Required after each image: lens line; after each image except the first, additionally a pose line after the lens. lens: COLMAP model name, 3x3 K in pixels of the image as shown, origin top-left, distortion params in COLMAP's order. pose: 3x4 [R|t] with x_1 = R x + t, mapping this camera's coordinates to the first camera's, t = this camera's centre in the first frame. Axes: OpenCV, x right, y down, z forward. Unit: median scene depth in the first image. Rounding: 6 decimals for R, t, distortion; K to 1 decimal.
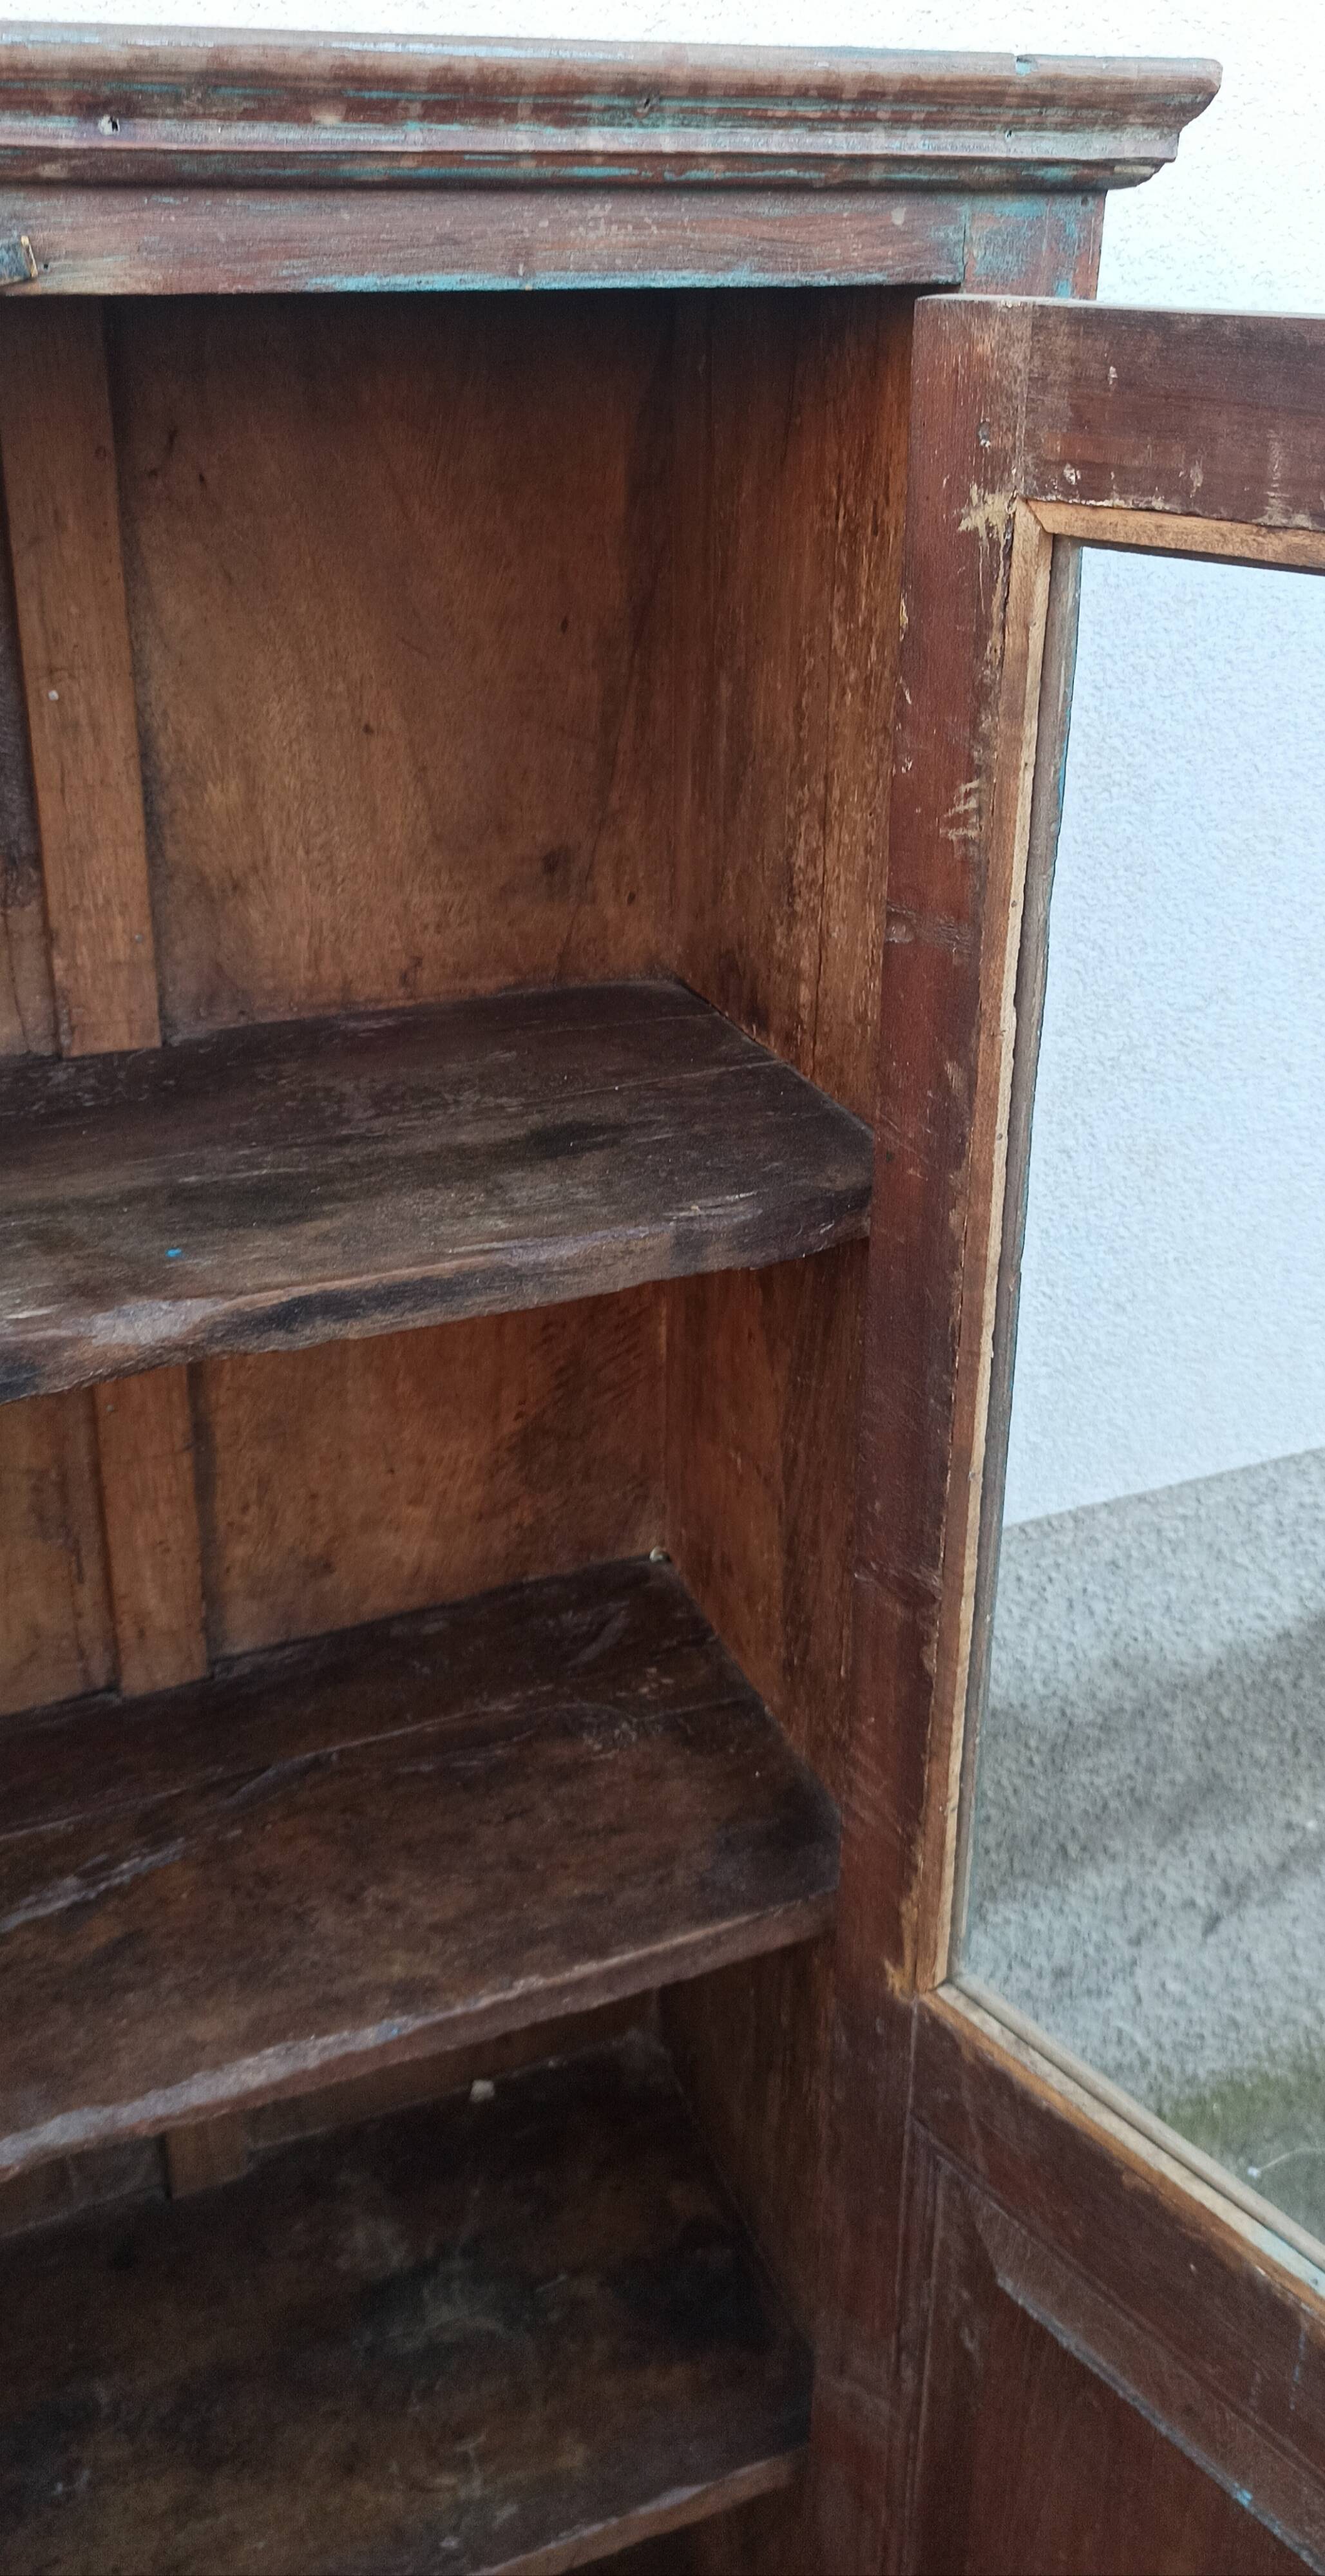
lens RADIAL K [[2133.9, 0, 690.3], [0, 2133.9, 1127.1], [0, 0, 1]] dist [0.090213, -0.118264]
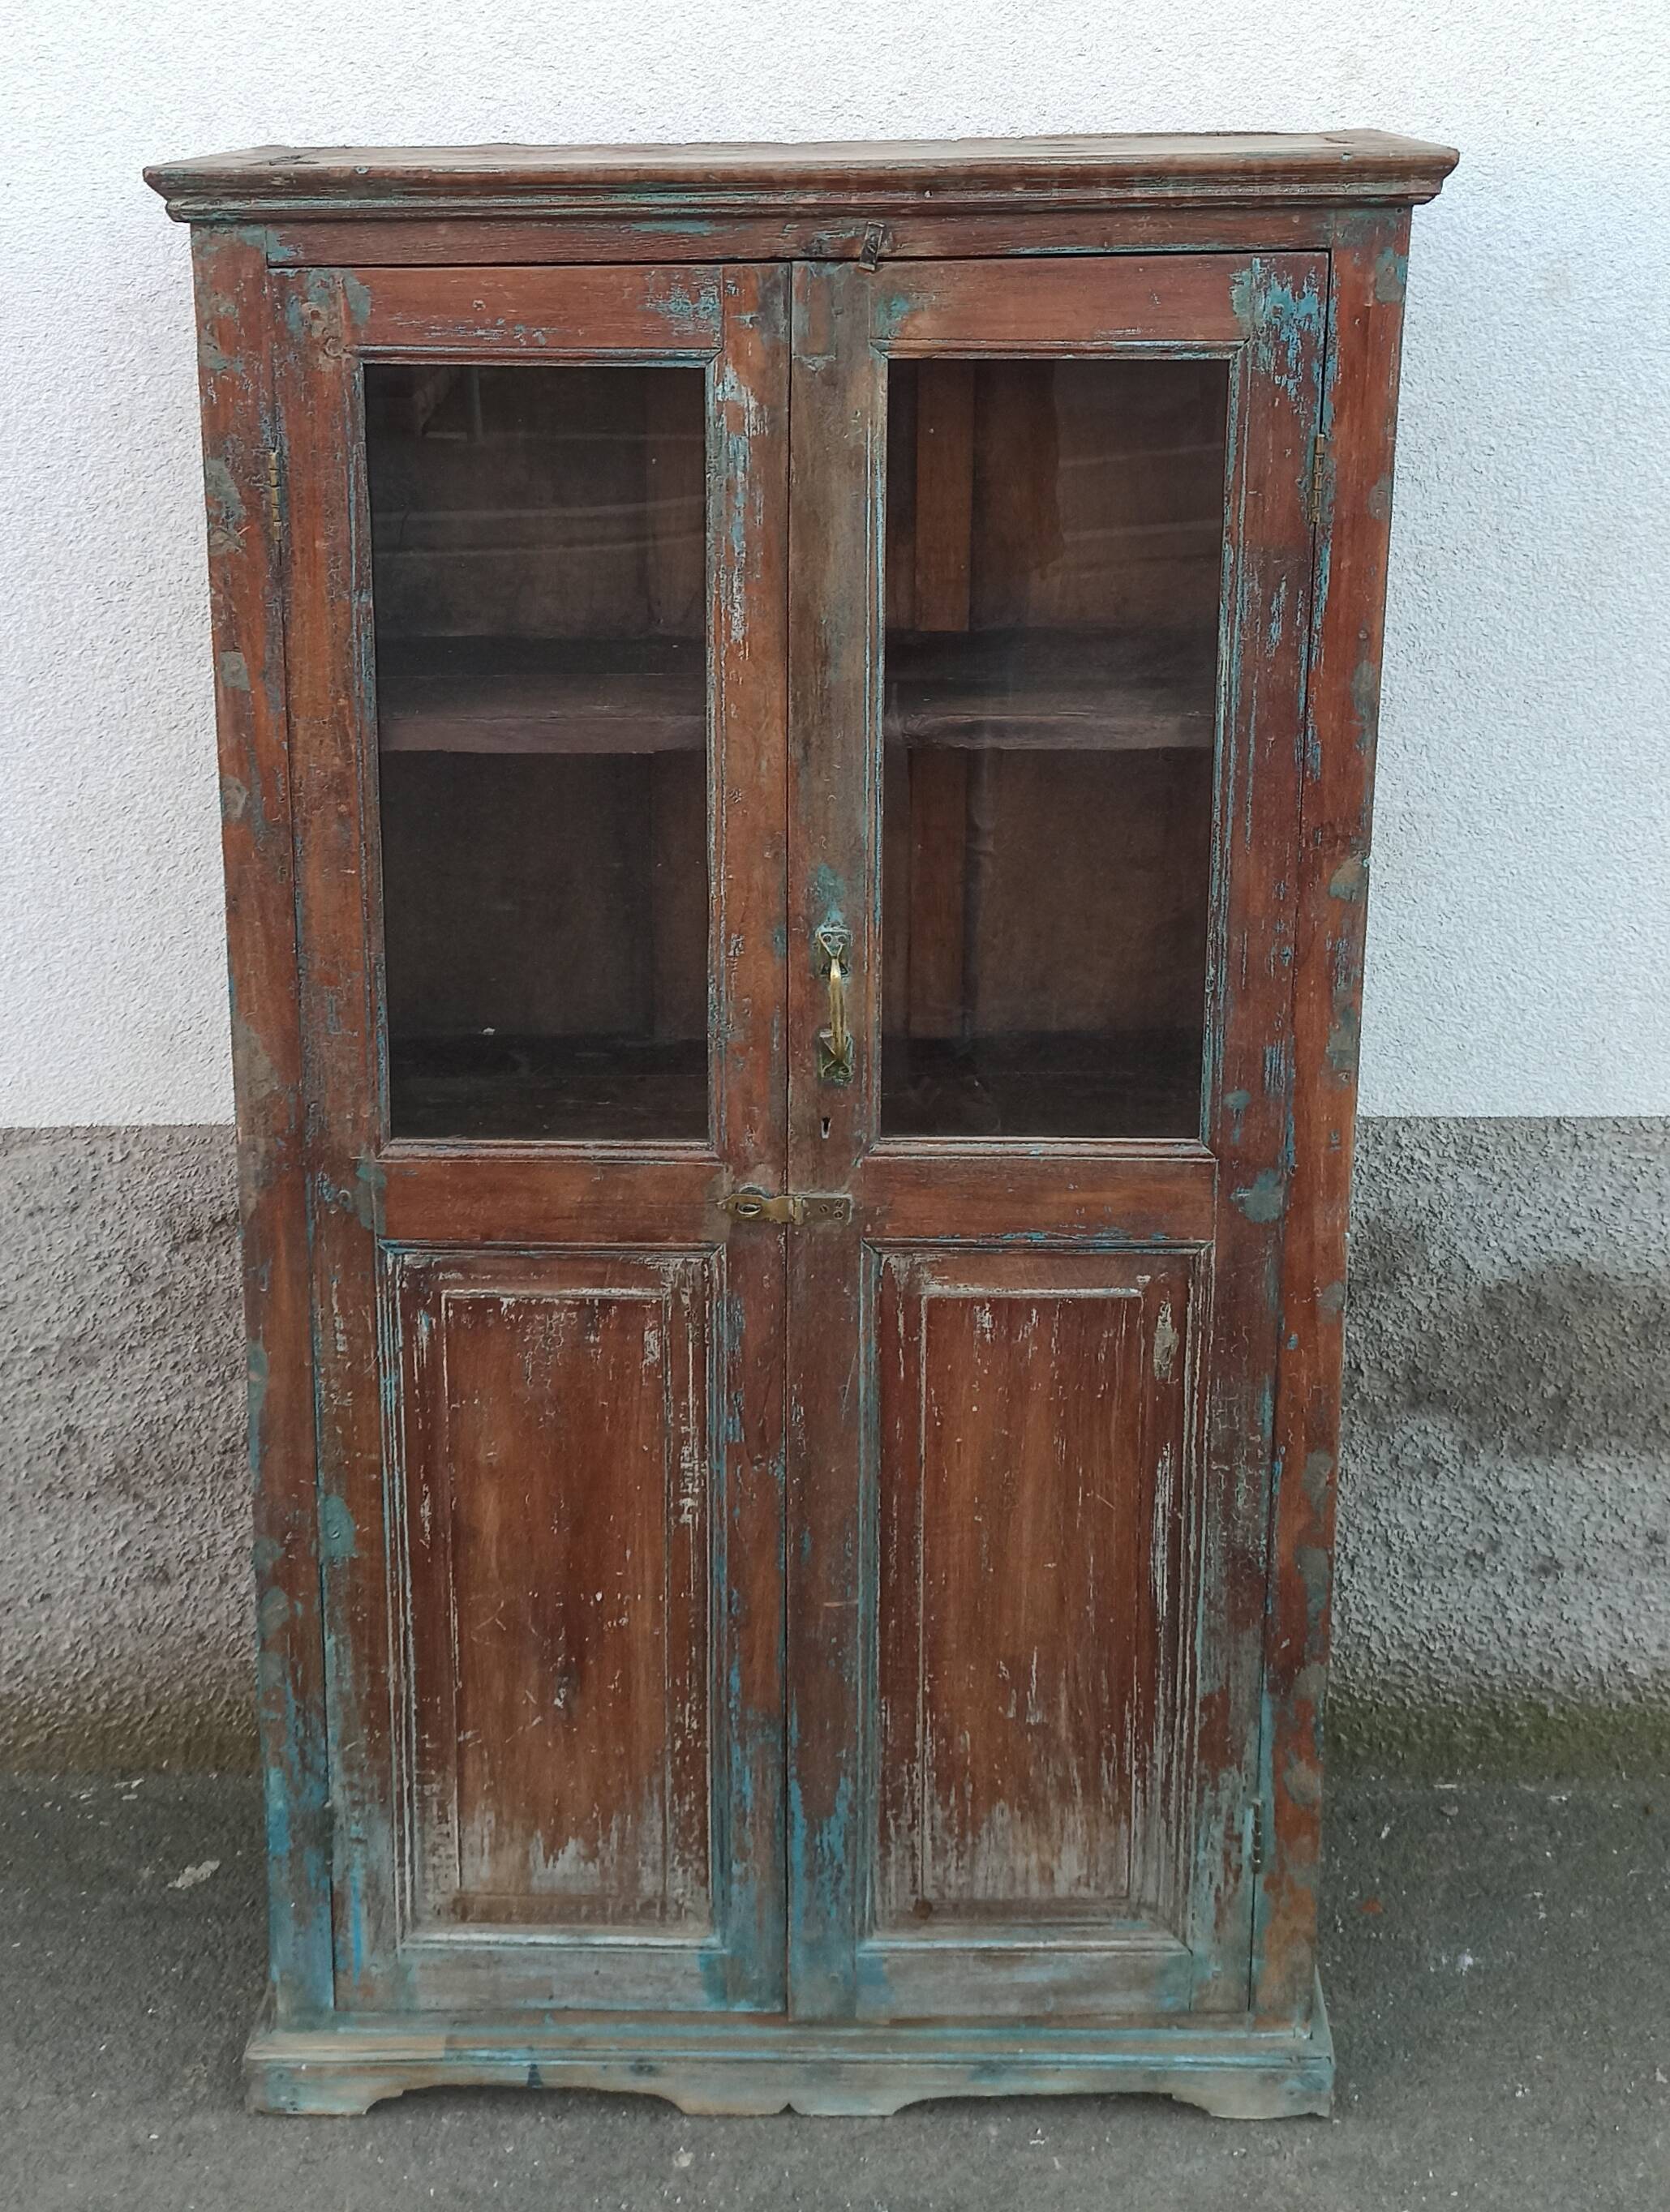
lens RADIAL K [[2789.8, 0, 857.5], [0, 2789.8, 675.6], [0, 0, 1]] dist [0.053046, -0.041117]
pose [[0.912420, 0.087292, -0.399837, 0.534957], [-0.142498, 0.983615, -0.110436, 0.241205], [0.383646, 0.157739, 0.909909, -1.005843]]
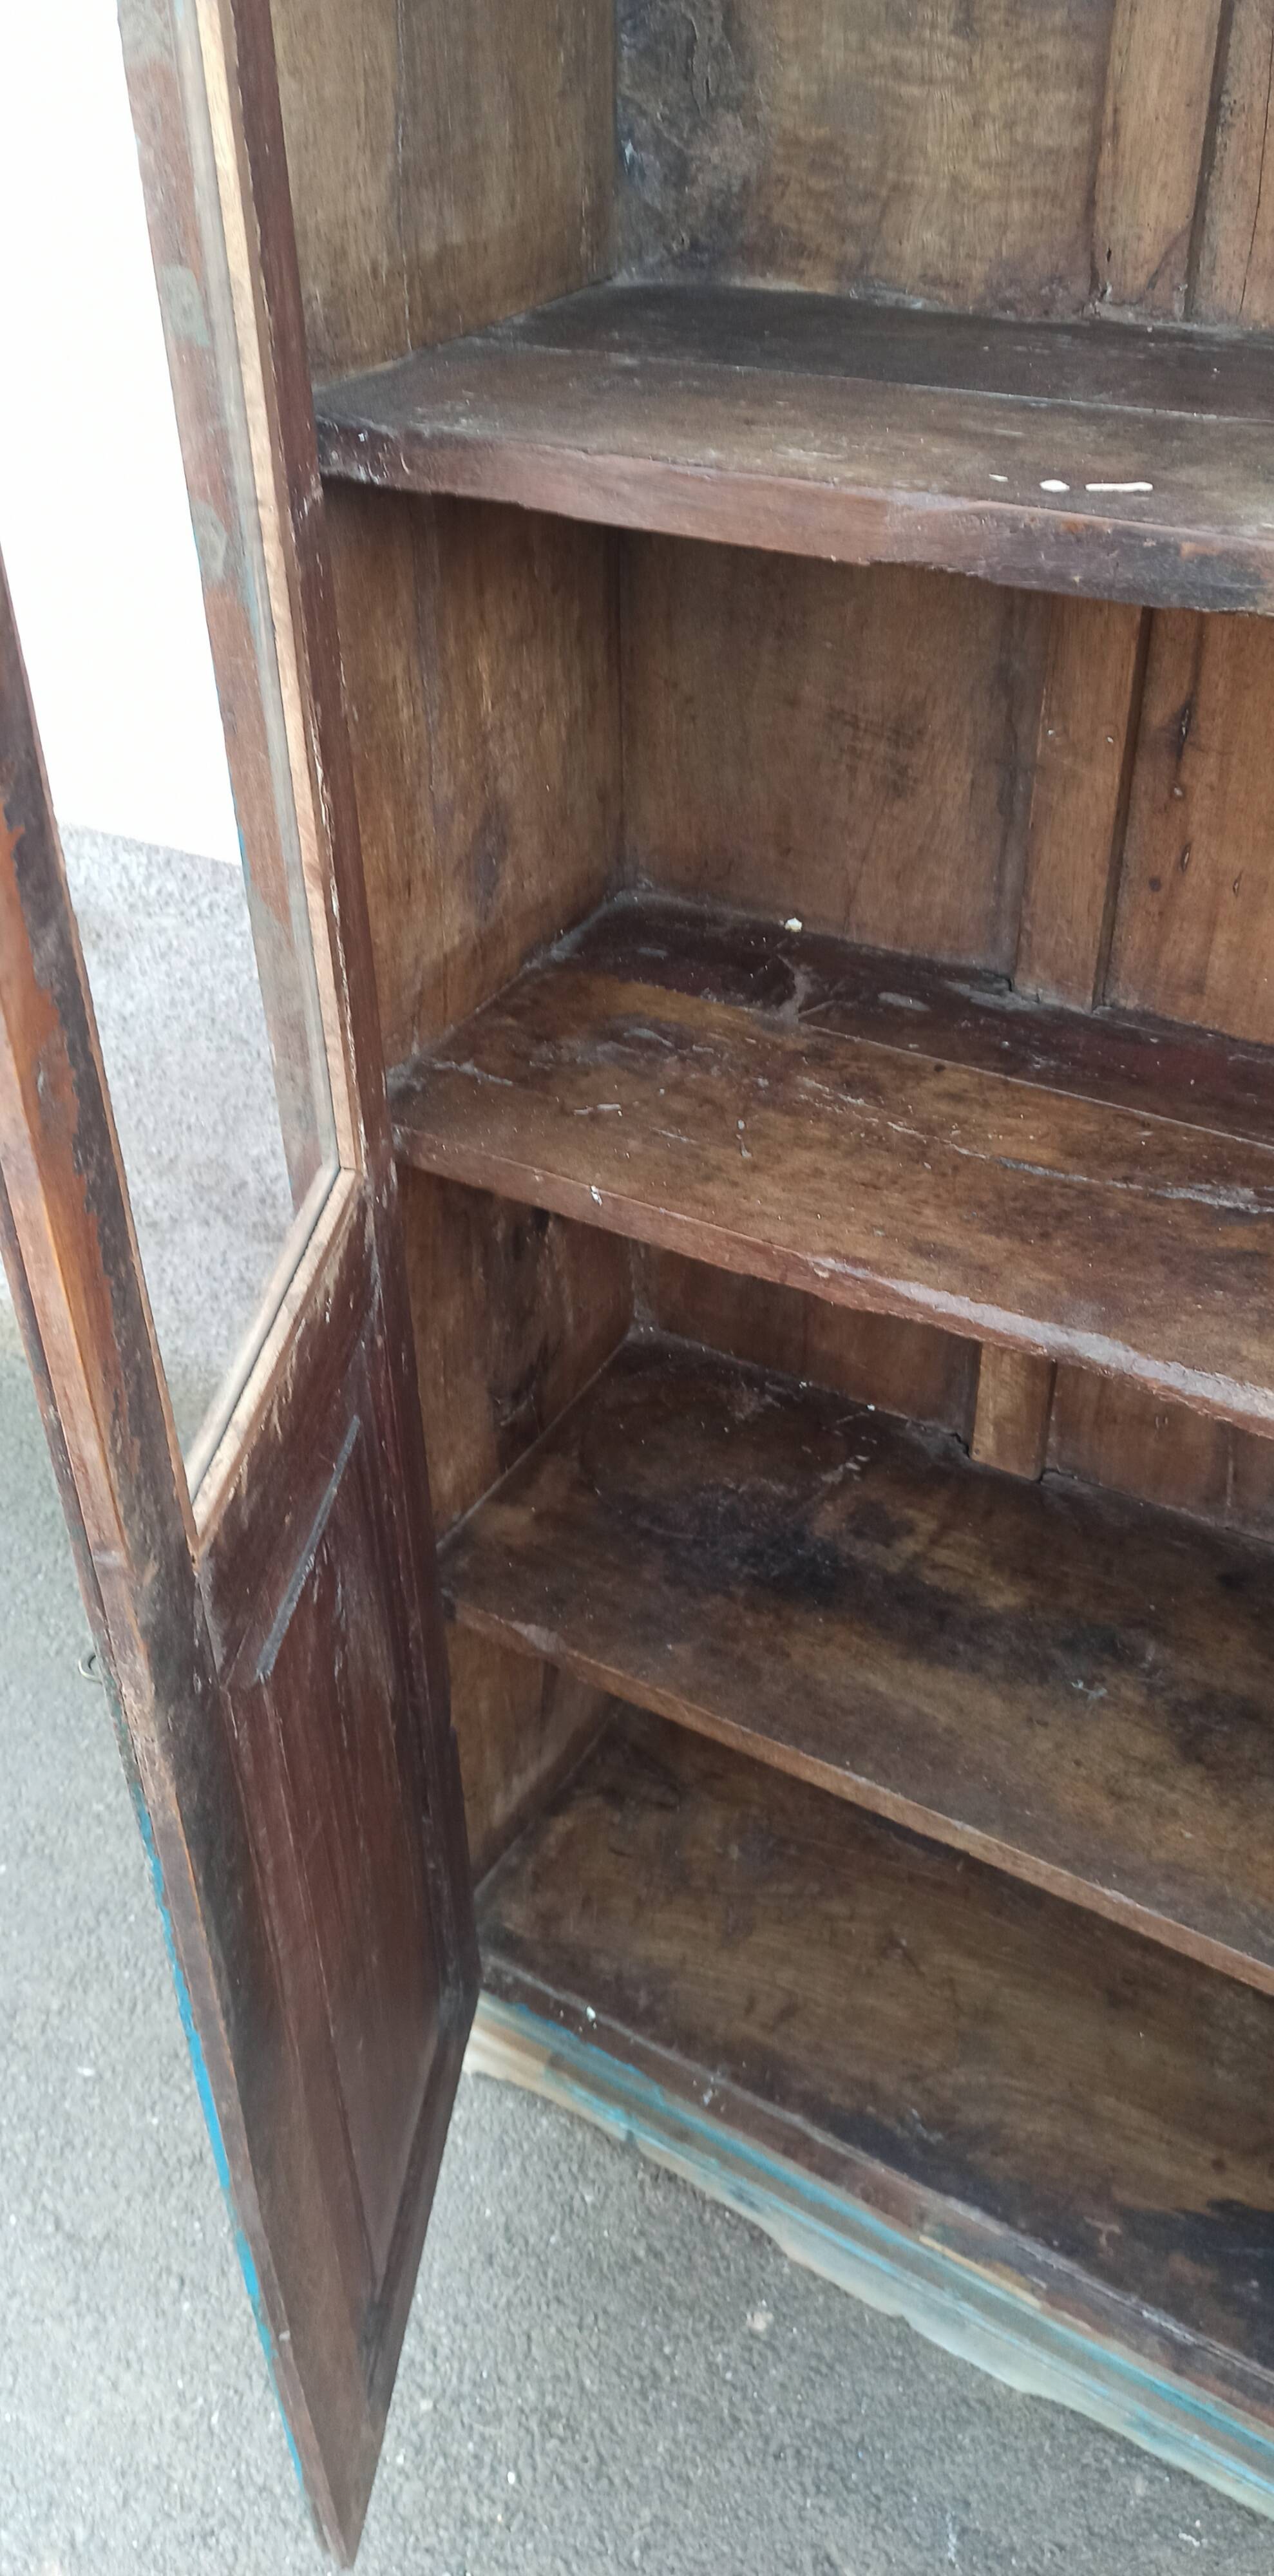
lens RADIAL K [[2053.5, 0, 632.6], [0, 2053.5, 1198.5], [0, 0, 1]] dist [0.074517, -0.070951]
pose [[0.580818, 0.452097, -0.676949, 0.196452], [-0.270671, 0.891538, 0.363175, 0.064877], [0.767716, -0.027708, 0.640191, 0.126012]]
